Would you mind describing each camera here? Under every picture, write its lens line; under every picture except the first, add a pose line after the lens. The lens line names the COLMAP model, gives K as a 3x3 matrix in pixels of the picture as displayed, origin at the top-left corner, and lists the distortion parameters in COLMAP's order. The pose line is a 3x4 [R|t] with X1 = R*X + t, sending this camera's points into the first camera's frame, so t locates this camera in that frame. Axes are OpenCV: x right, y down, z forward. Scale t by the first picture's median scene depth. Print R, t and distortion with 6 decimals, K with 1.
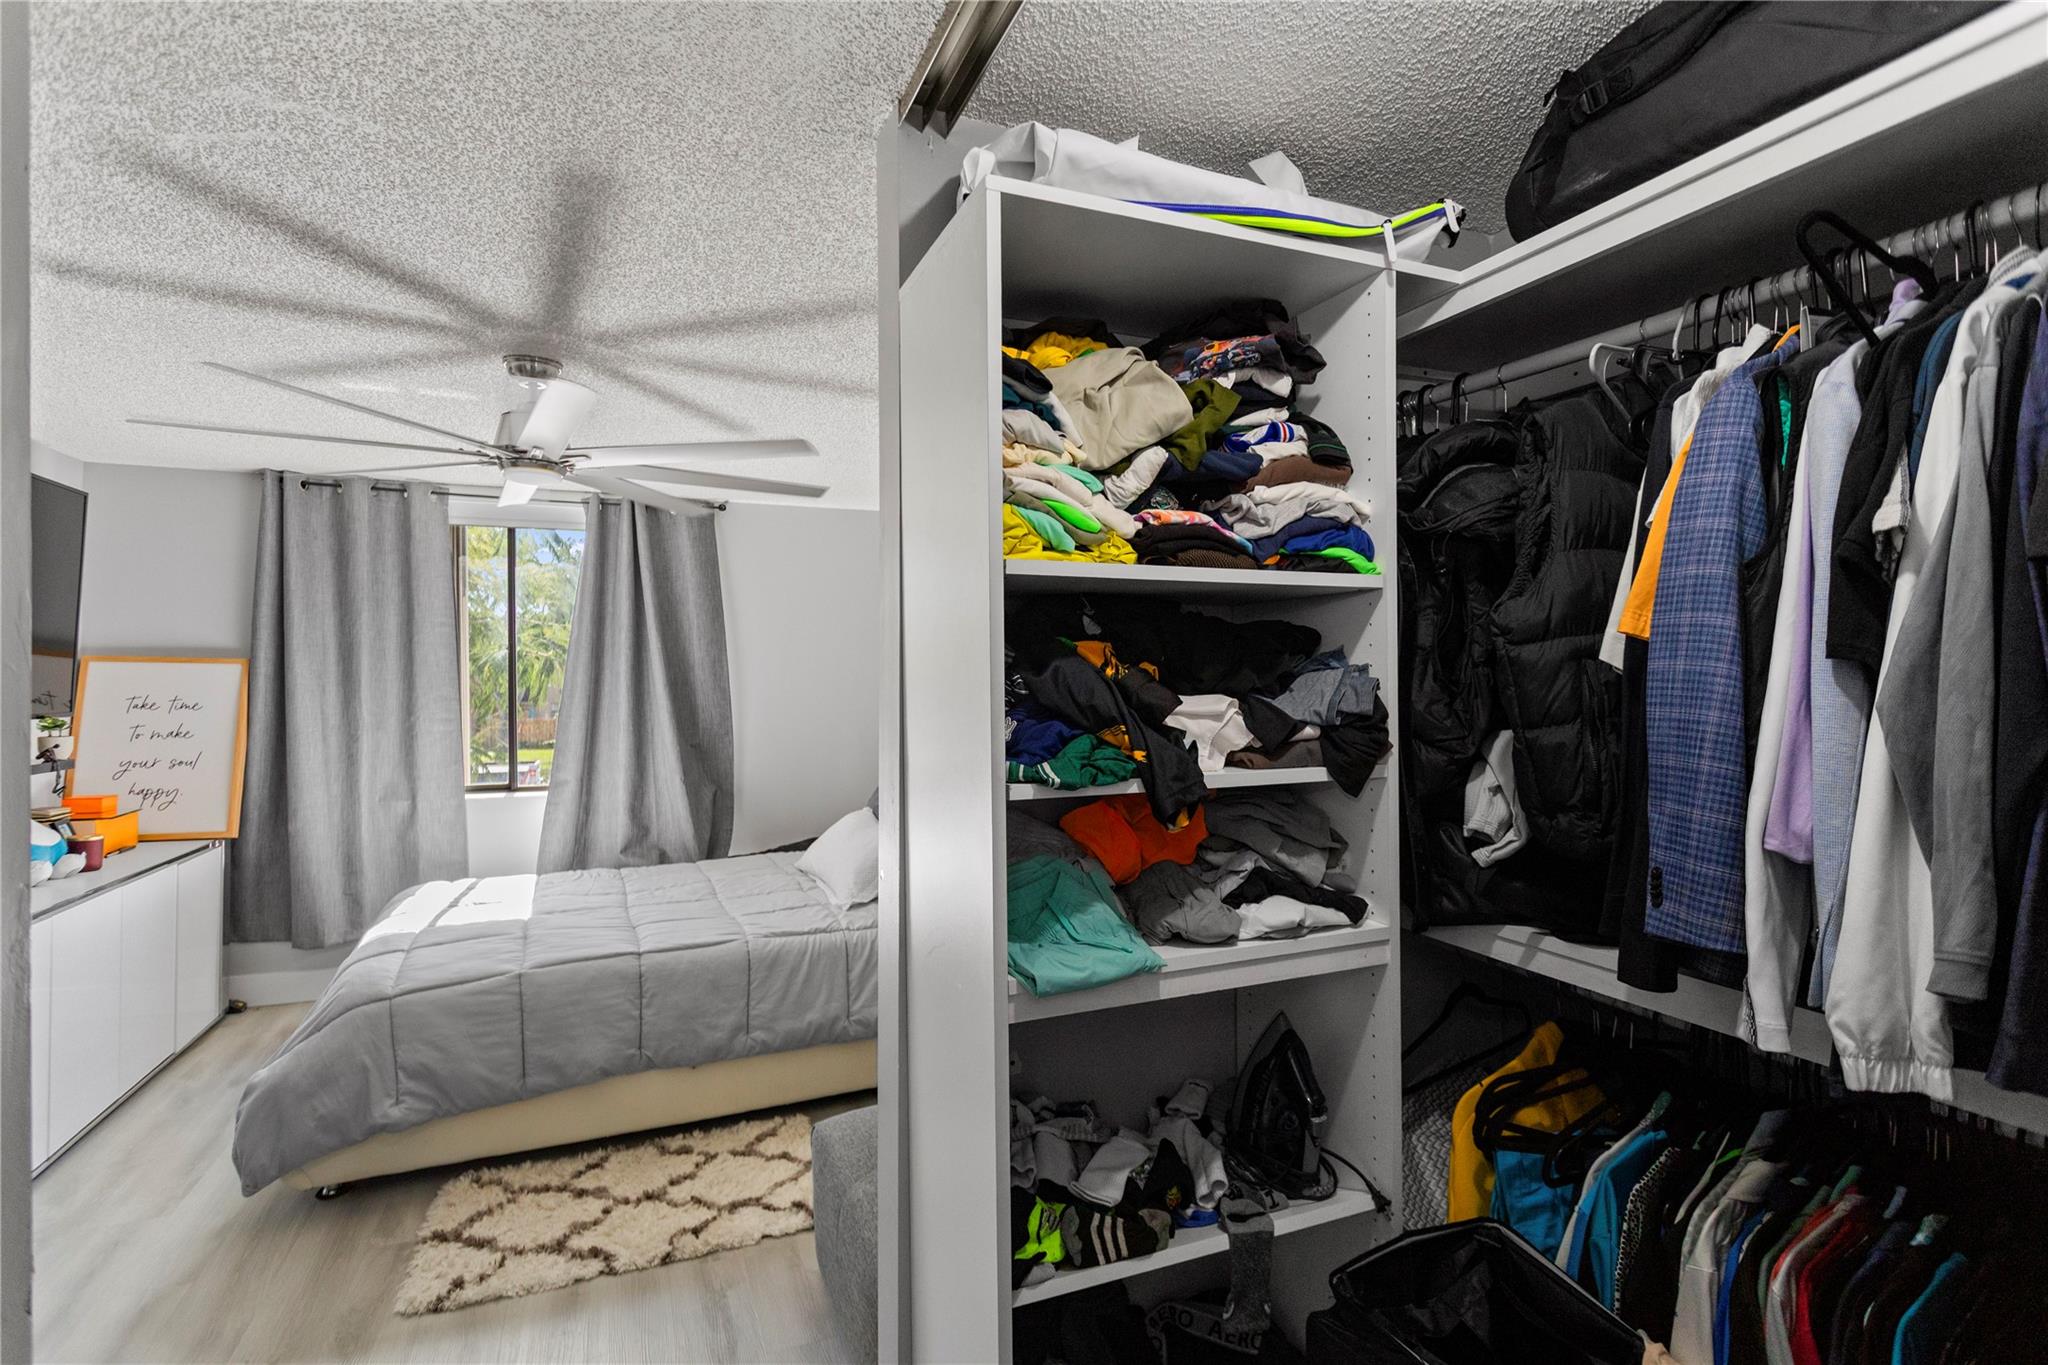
lens RADIAL K [[973.3, 0, 1004.3], [0, 973.3, 675.9], [0, 0, 1]] dist [0.030539, -0.012485]
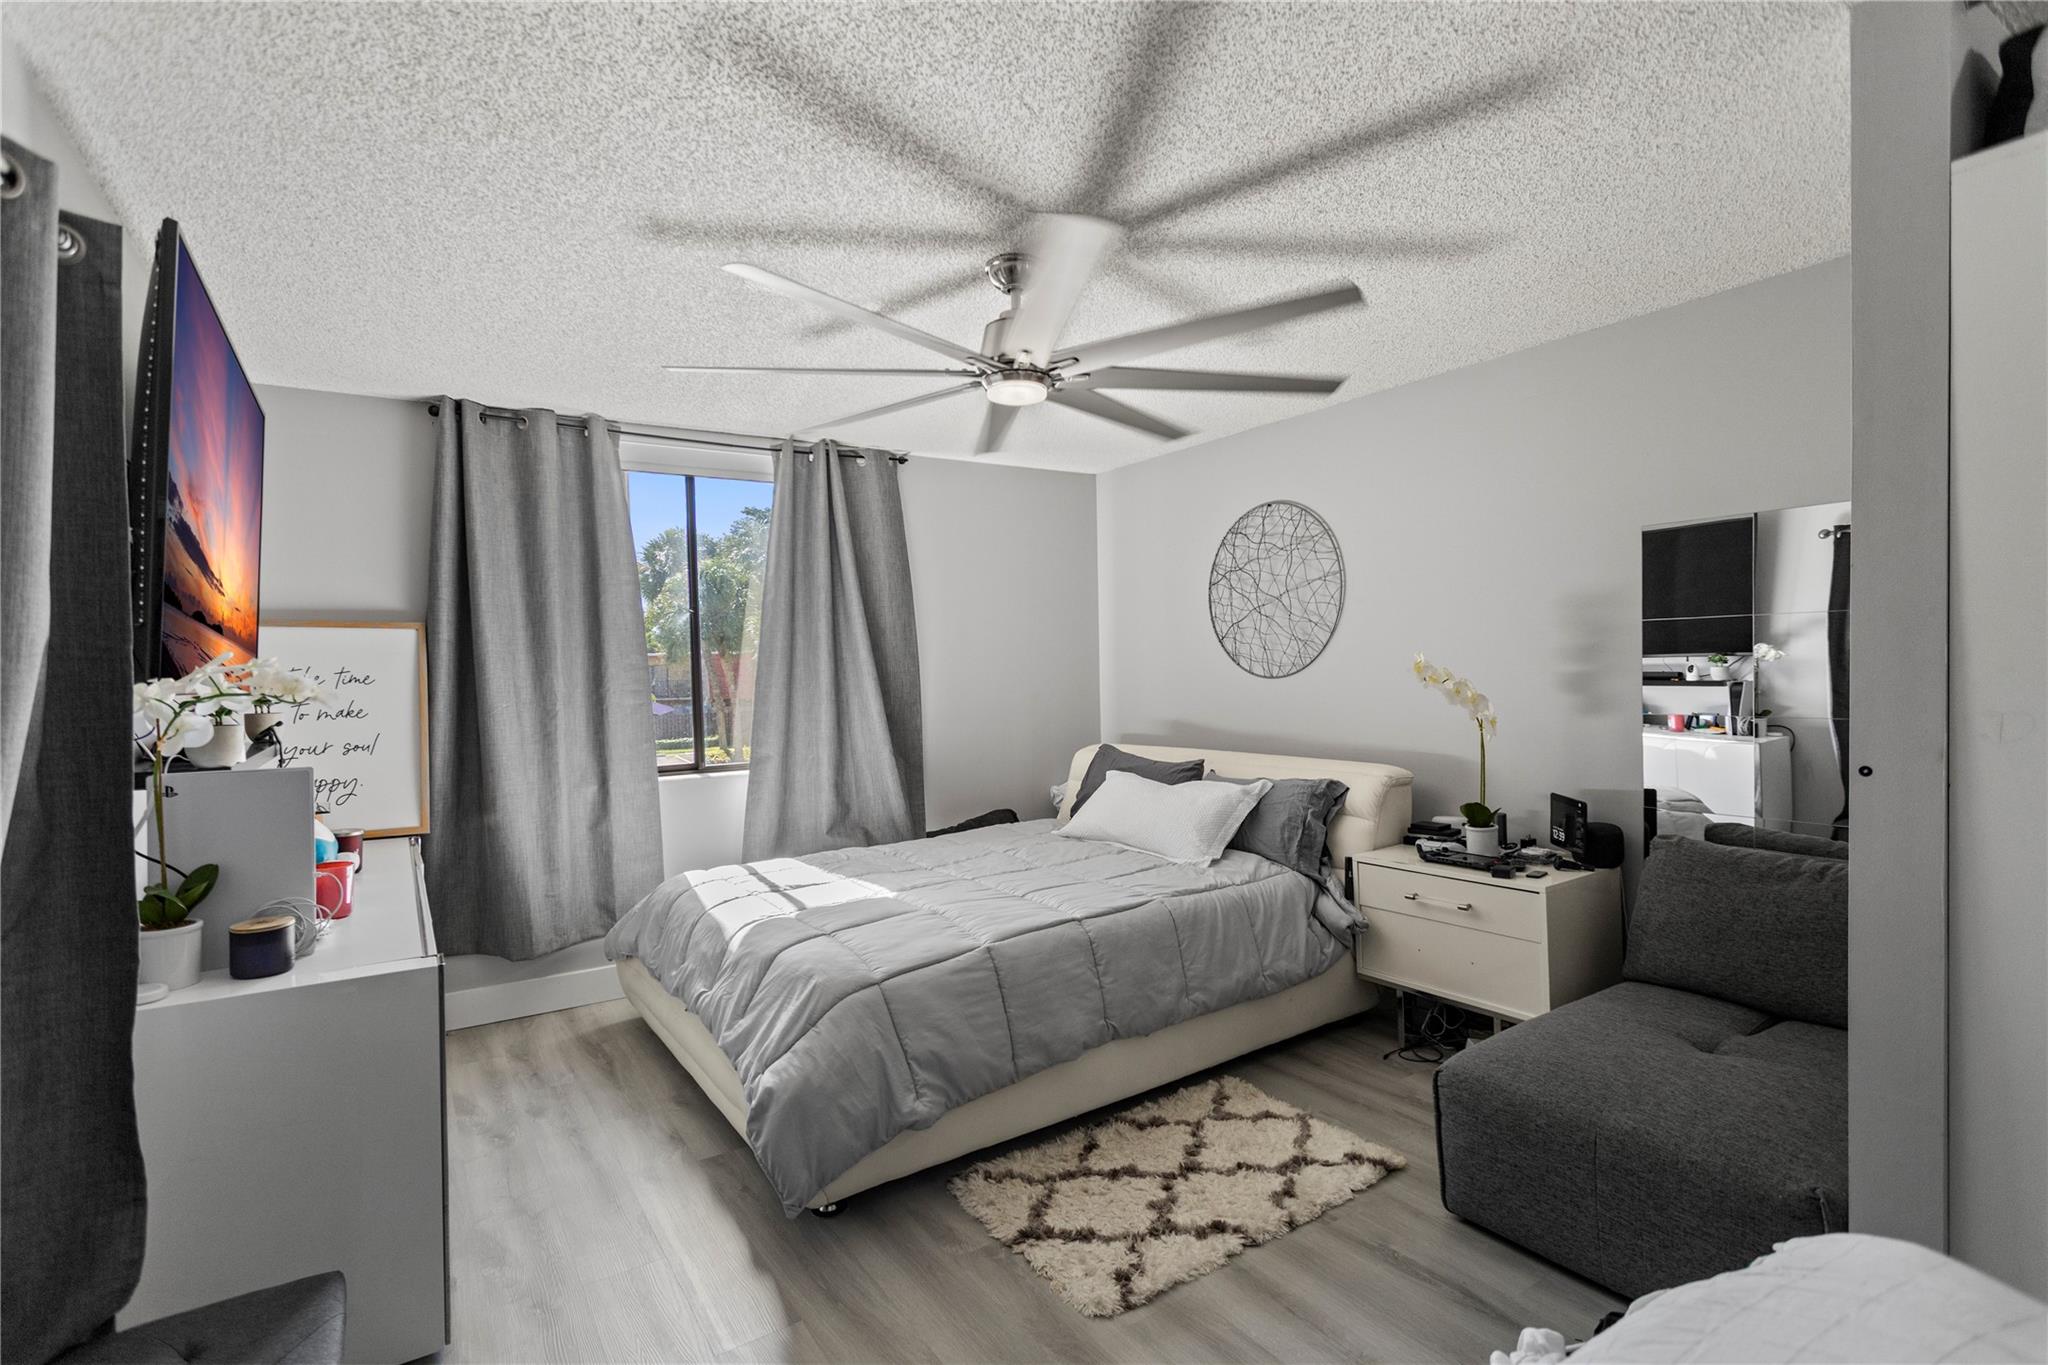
lens RADIAL K [[960.8, 0, 1019.7], [0, 960.8, 680.4], [0, 0, 1]] dist [0.002594, 0.000107]
pose [[0.978169, -0.023082, 0.206523, -0.620552], [0.021263, 0.999713, 0.011024, 0.047660], [-0.206719, -0.006392, 0.978380, 0.128976]]
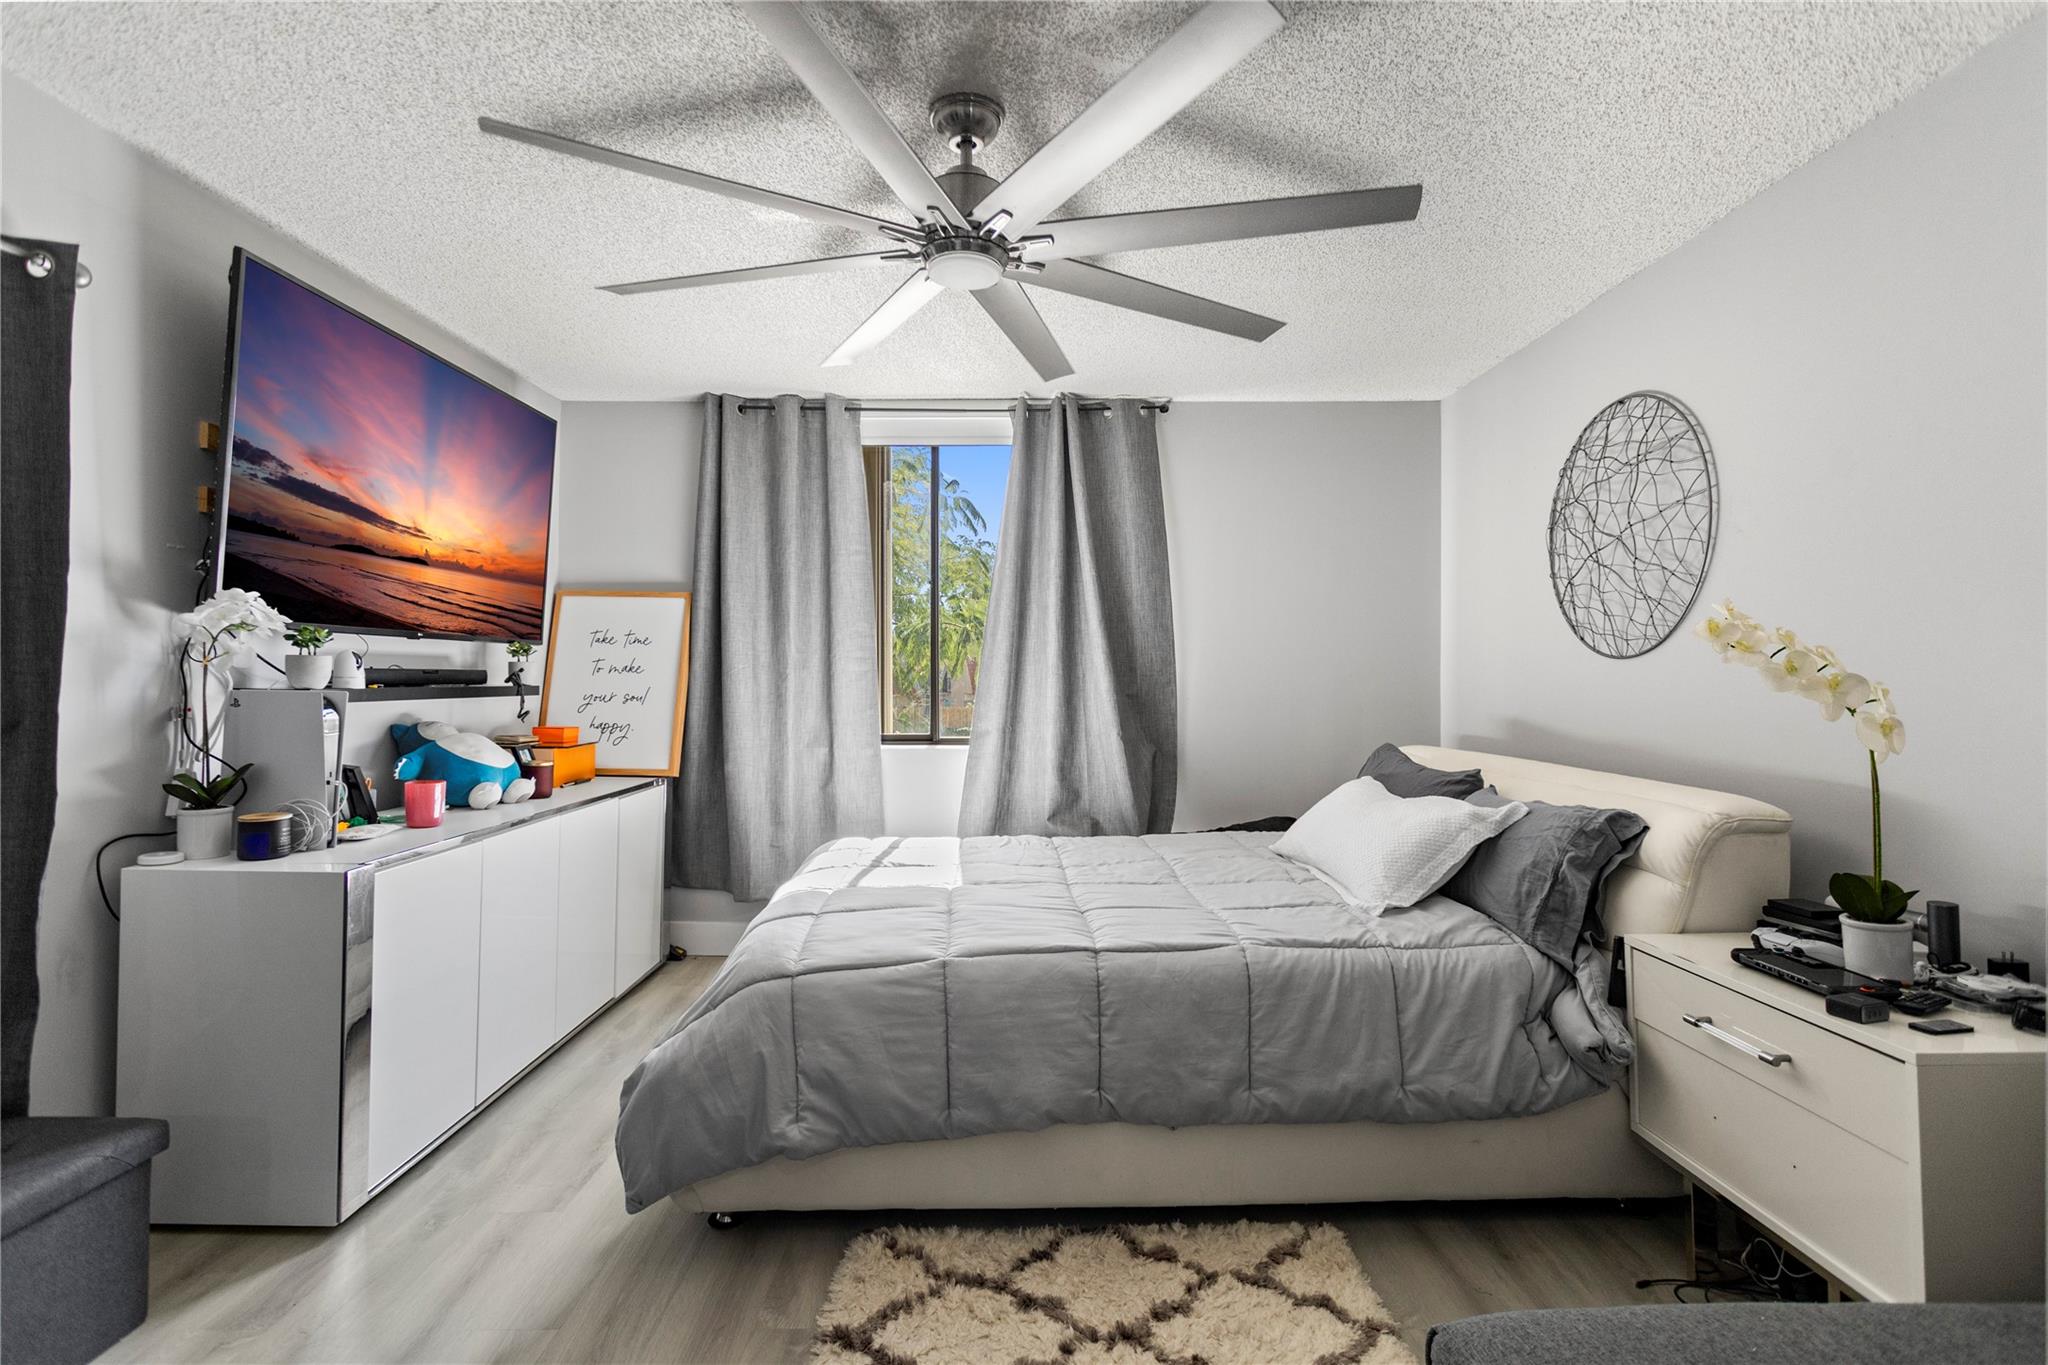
lens RADIAL K [[963.4, 0, 1029.8], [0, 963.4, 657.4], [0, 0, 1]] dist [0.003471, 0.000245]
pose [[0.934800, -0.002062, -0.355169, -0.173595], [-0.004986, 0.999808, -0.018928, 0.087679], [0.355140, 0.019464, 0.934610, 0.338024]]
